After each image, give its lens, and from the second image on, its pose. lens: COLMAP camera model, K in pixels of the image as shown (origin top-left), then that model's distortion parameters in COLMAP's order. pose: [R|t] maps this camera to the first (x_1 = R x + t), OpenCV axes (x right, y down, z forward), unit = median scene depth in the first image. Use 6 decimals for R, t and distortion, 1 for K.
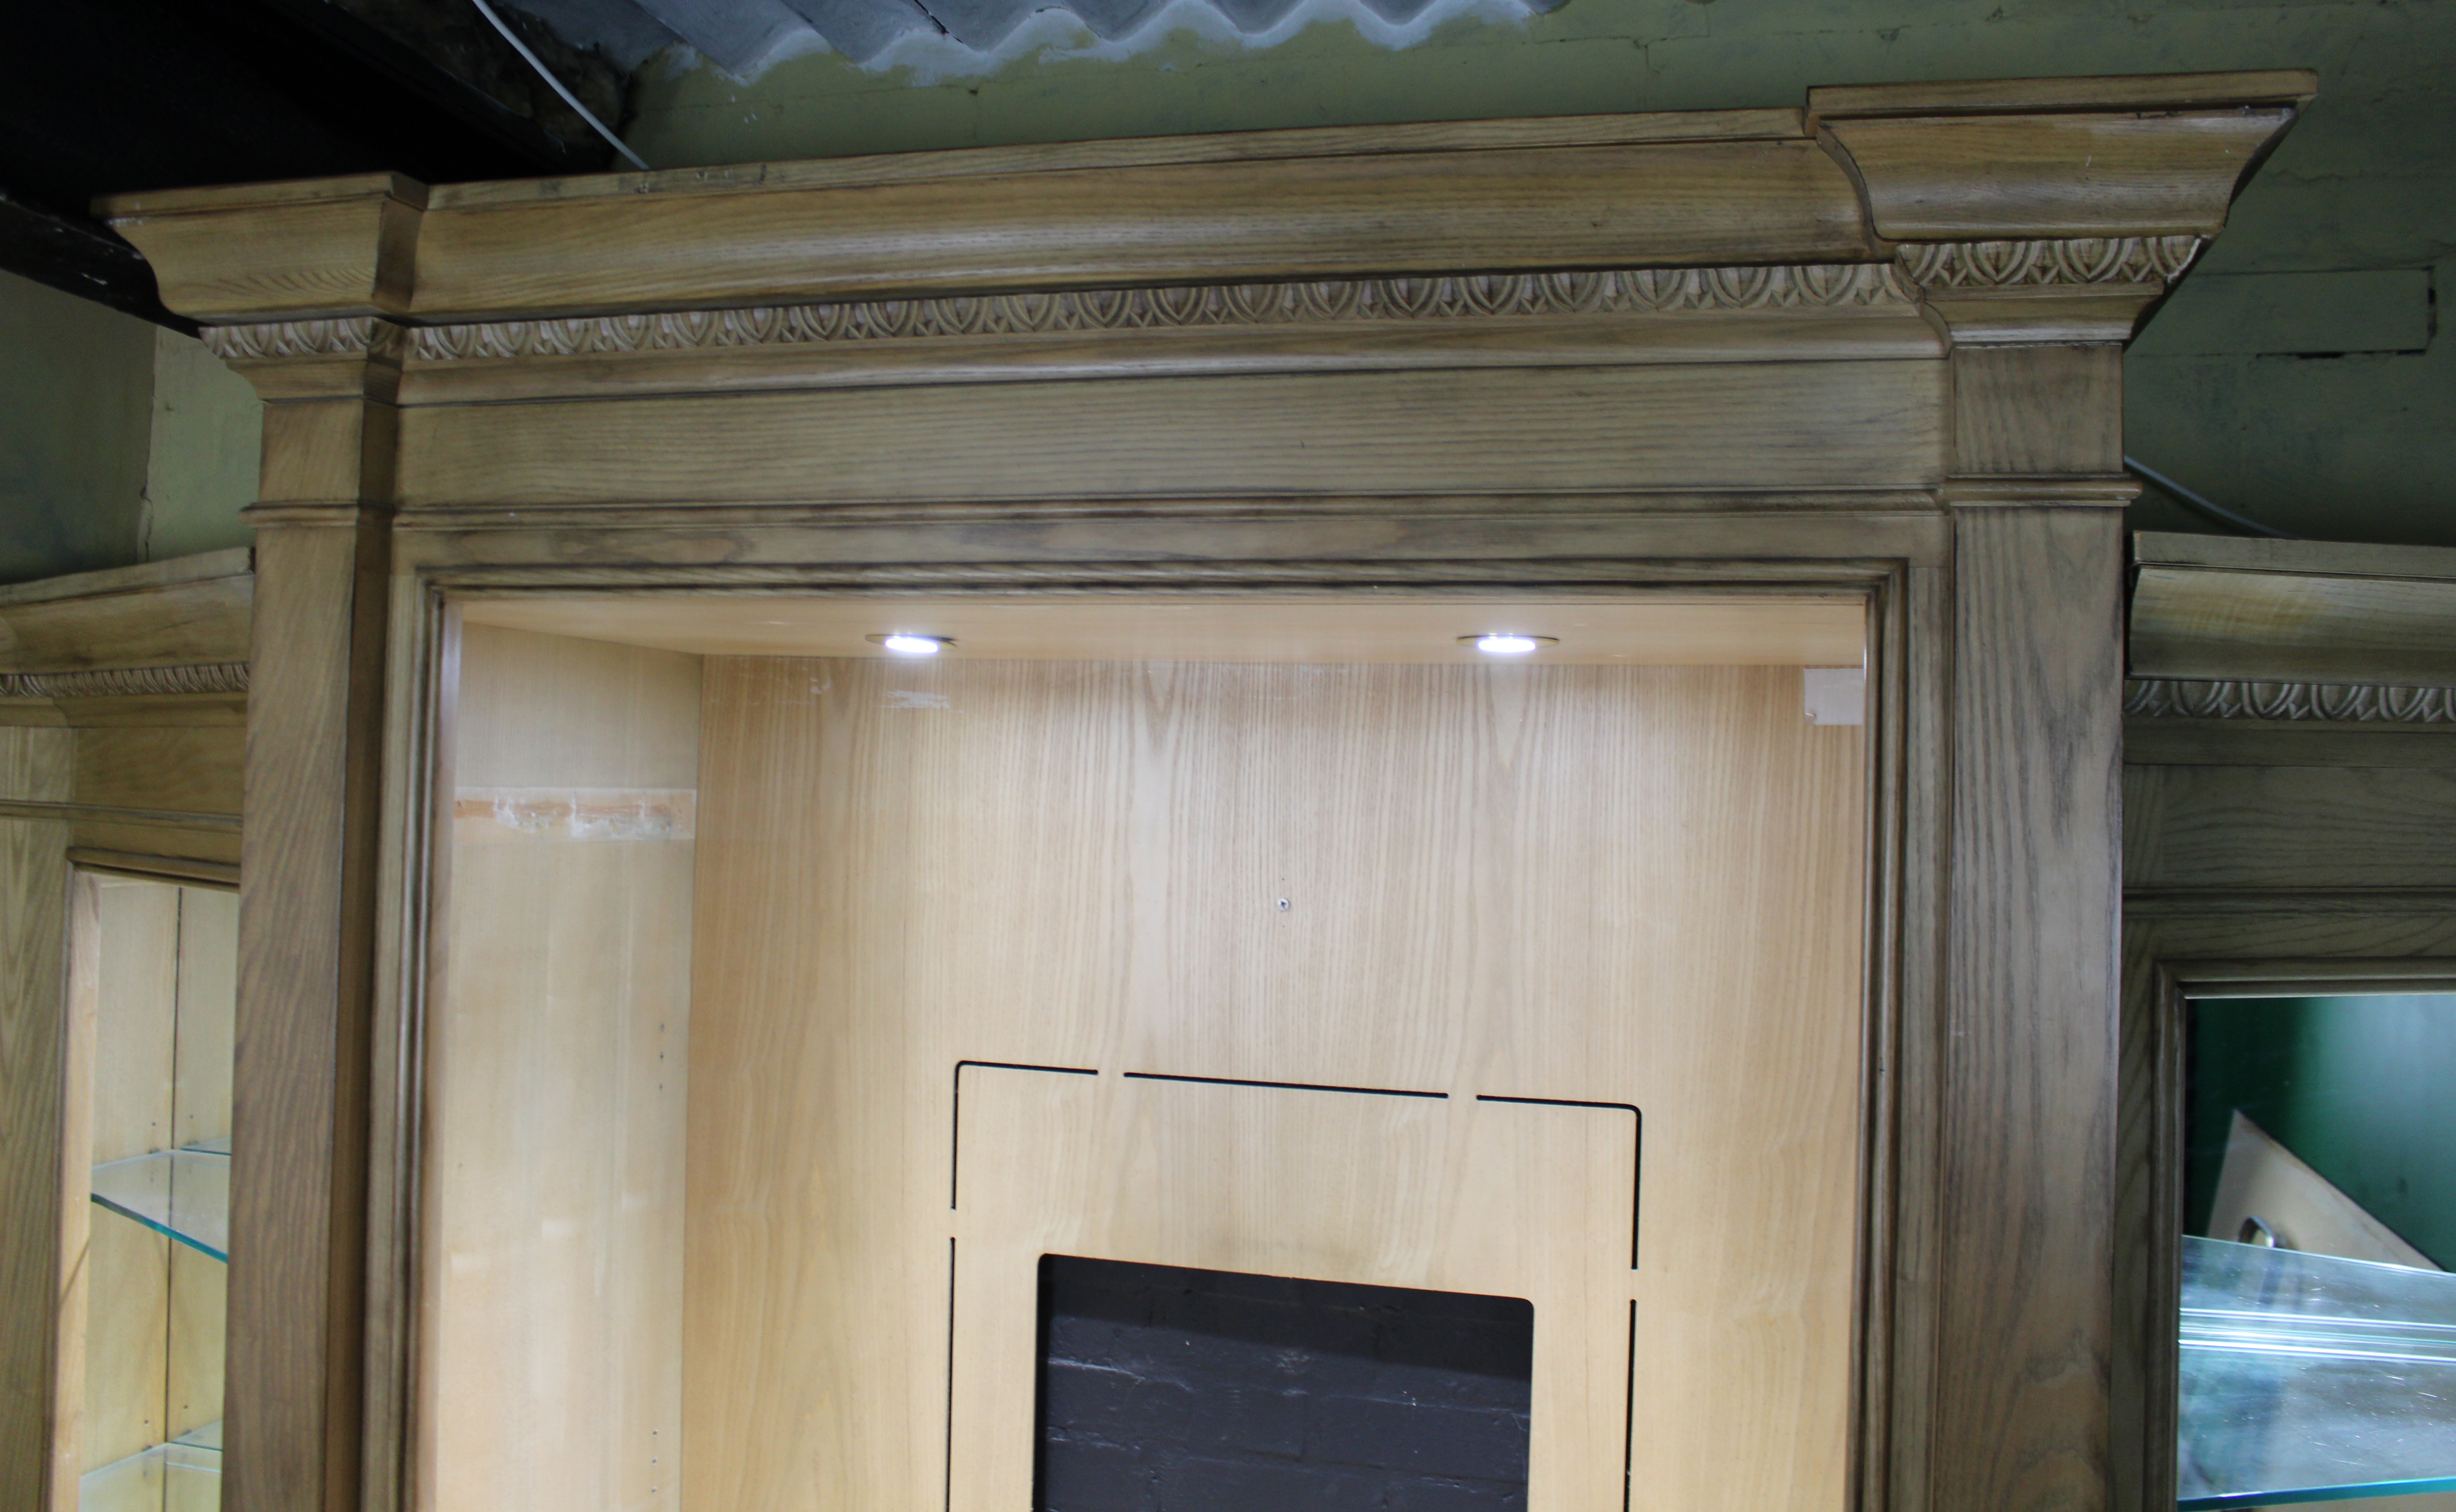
lens RADIAL K [[1991.6, 0, 1244.3], [0, 1991.6, 686.2], [0, 0, 1]] dist [-0.137016, 0.089340]
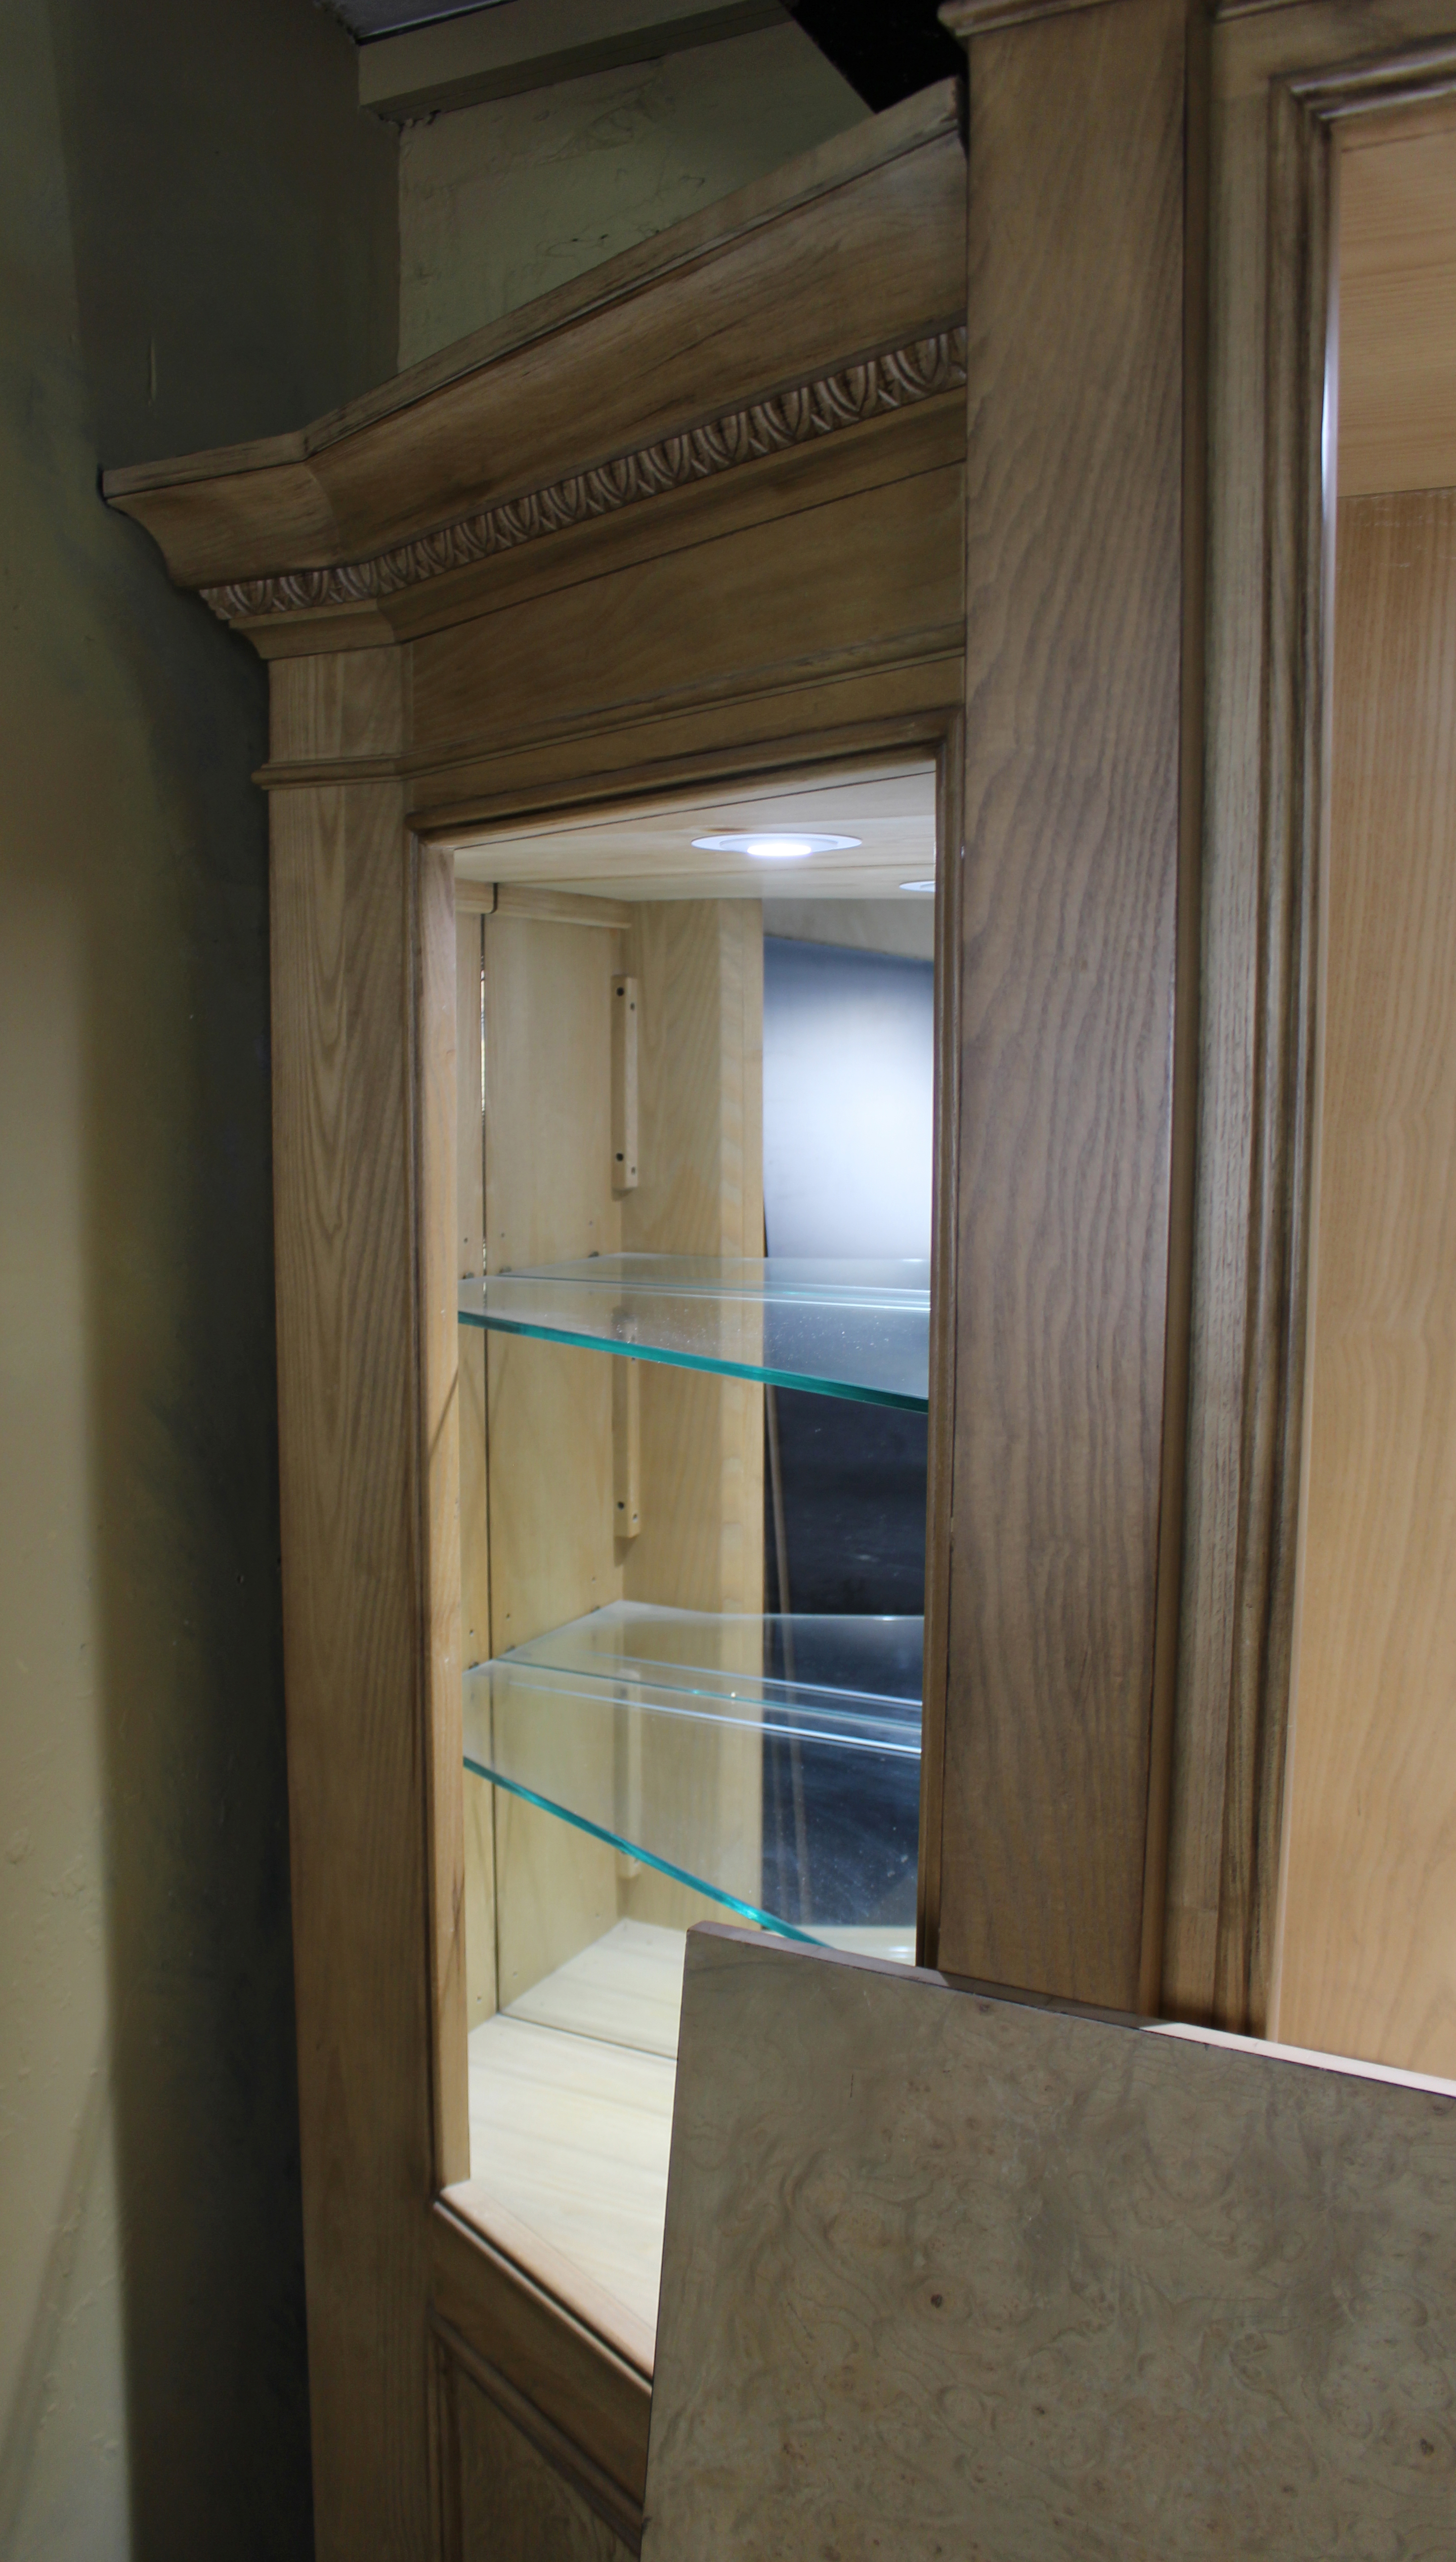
lens RADIAL K [[2068.3, 0, 613.3], [0, 2068.3, 1273.3], [0, 0, 1]] dist [-0.132568, 0.074668]
pose [[0.969744, 0.000771, -0.244125, -0.480666], [0.034883, 0.989296, 0.141692, 0.196179], [0.241621, -0.145921, 0.959337, 0.368729]]
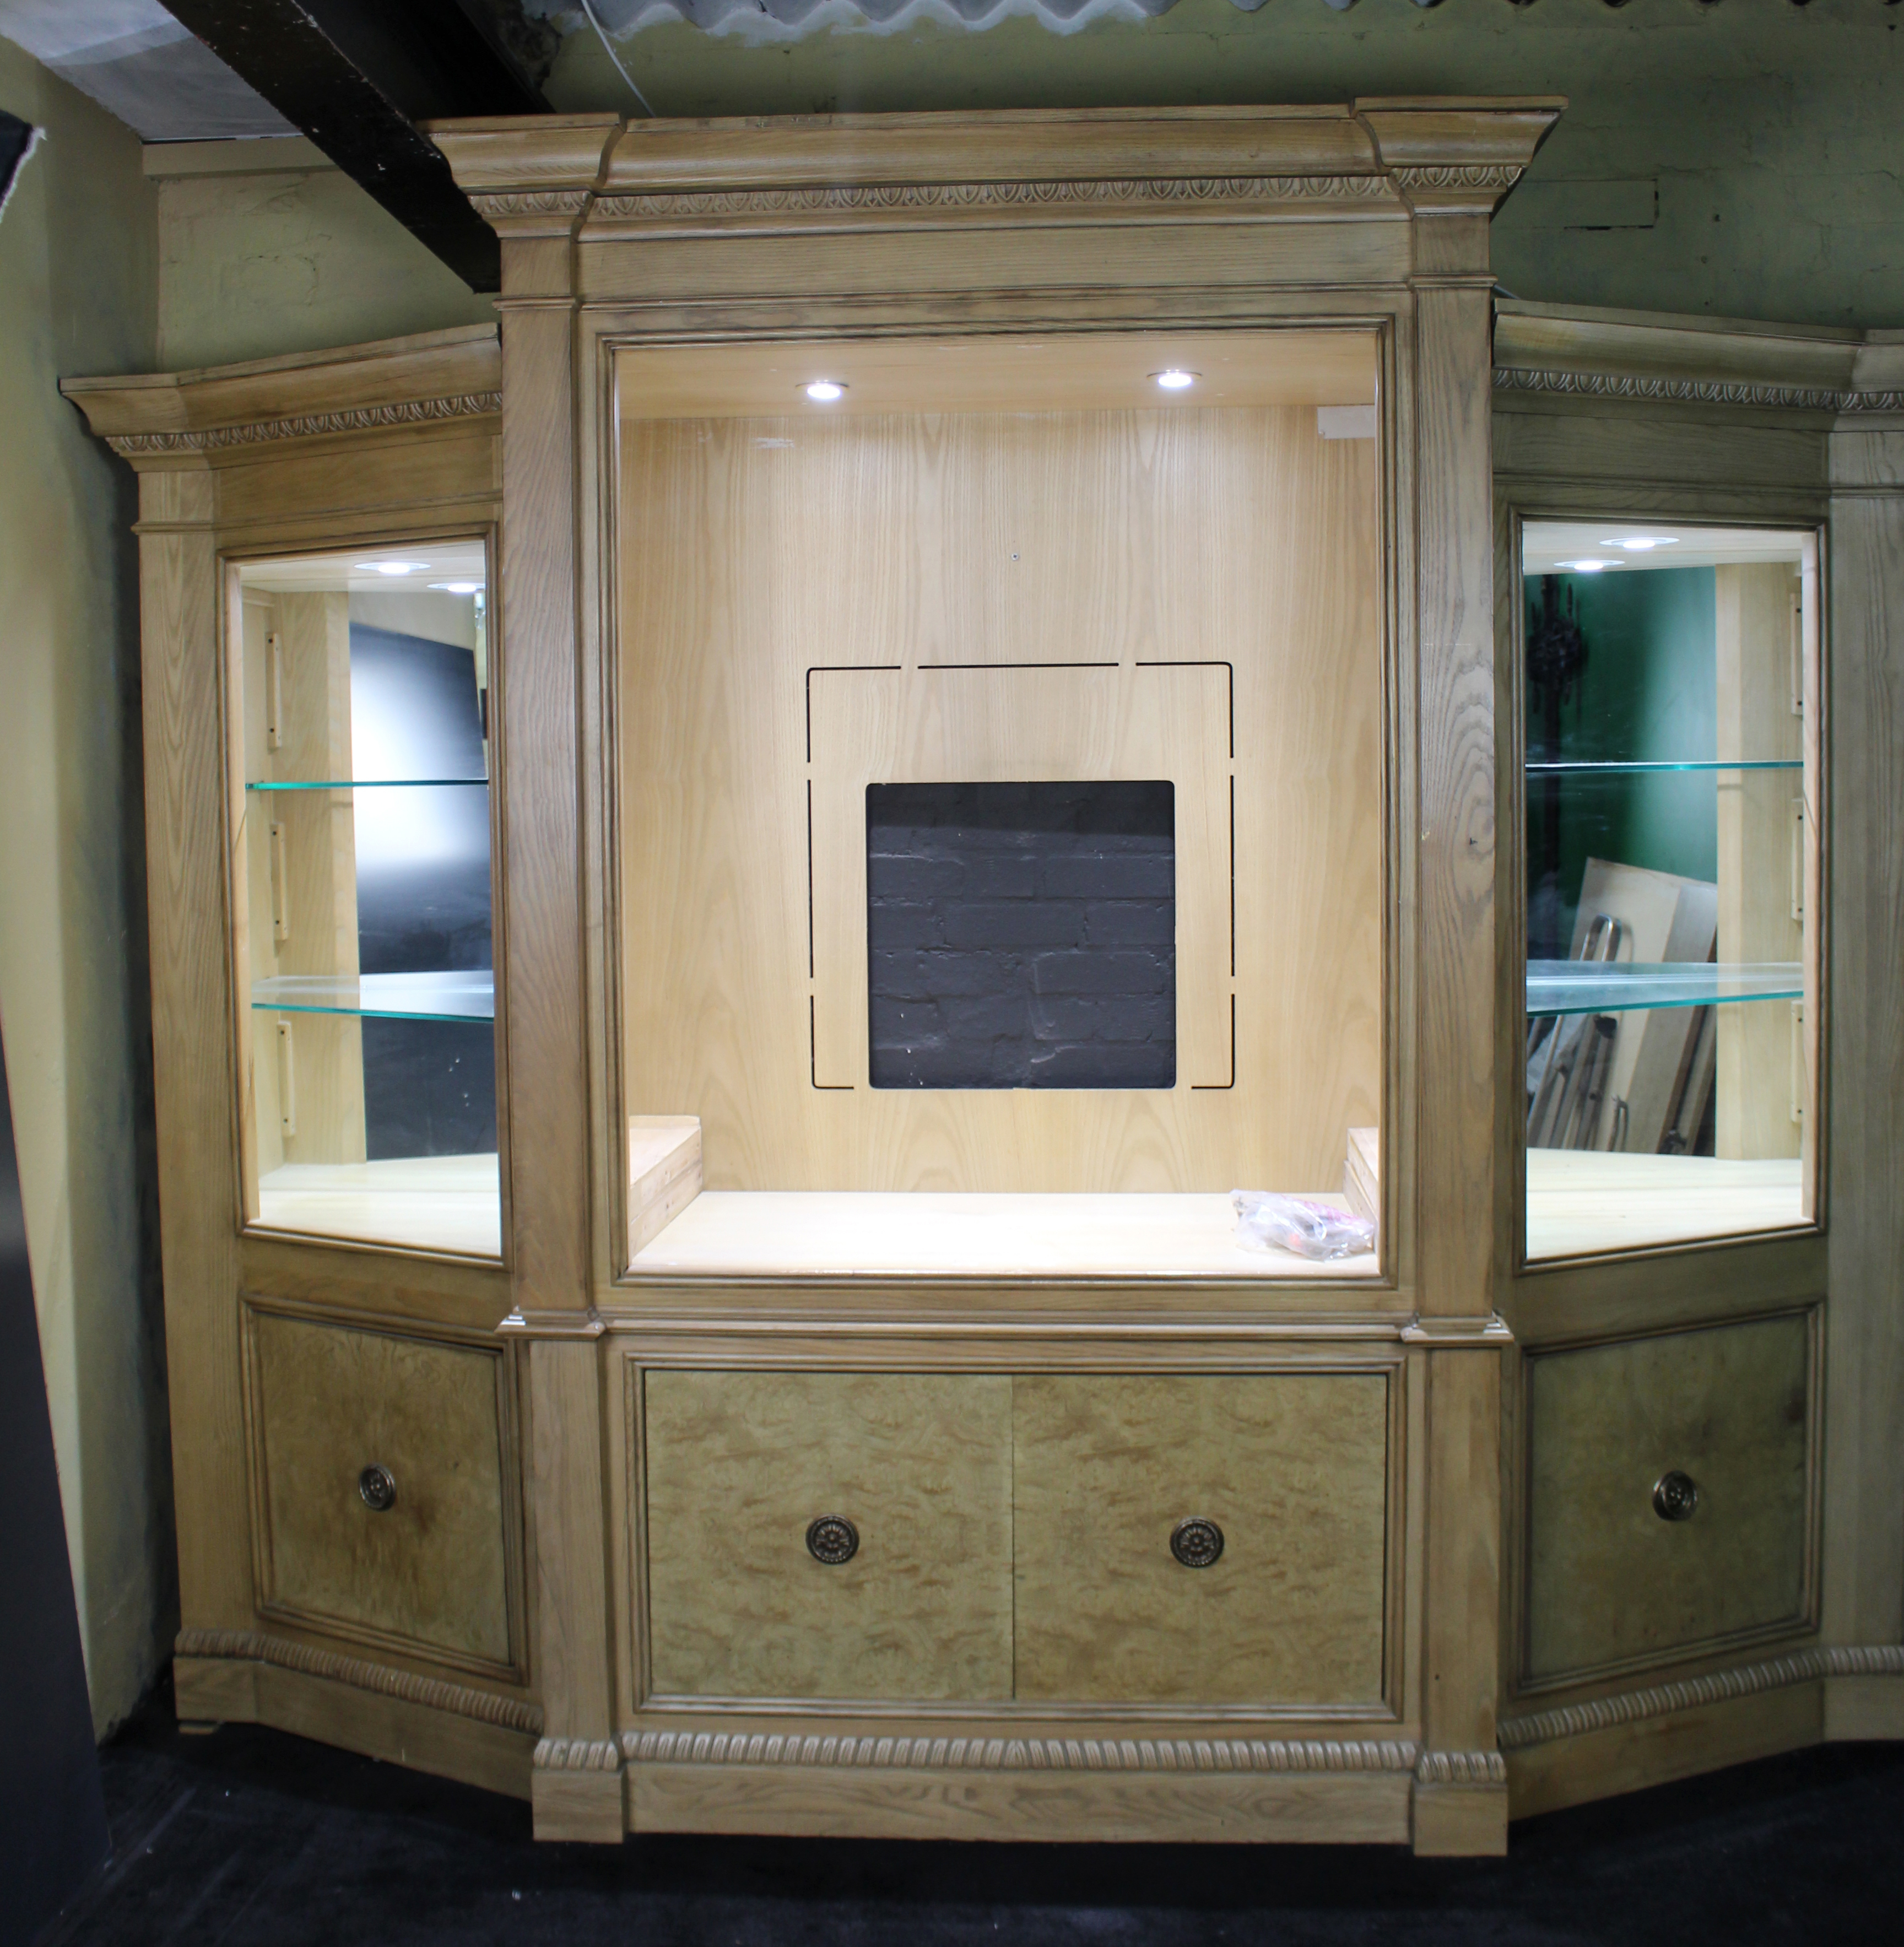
lens RADIAL K [[2382.7, 0, 944.2], [0, 2382.7, 909.4], [0, 0, 1]] dist [-0.126975, 0.000000]
pose [[0.980845, -0.046716, 0.189104, -0.558614], [0.027223, 0.994163, 0.104393, 0.252556], [-0.192877, -0.097246, 0.976392, -1.250318]]
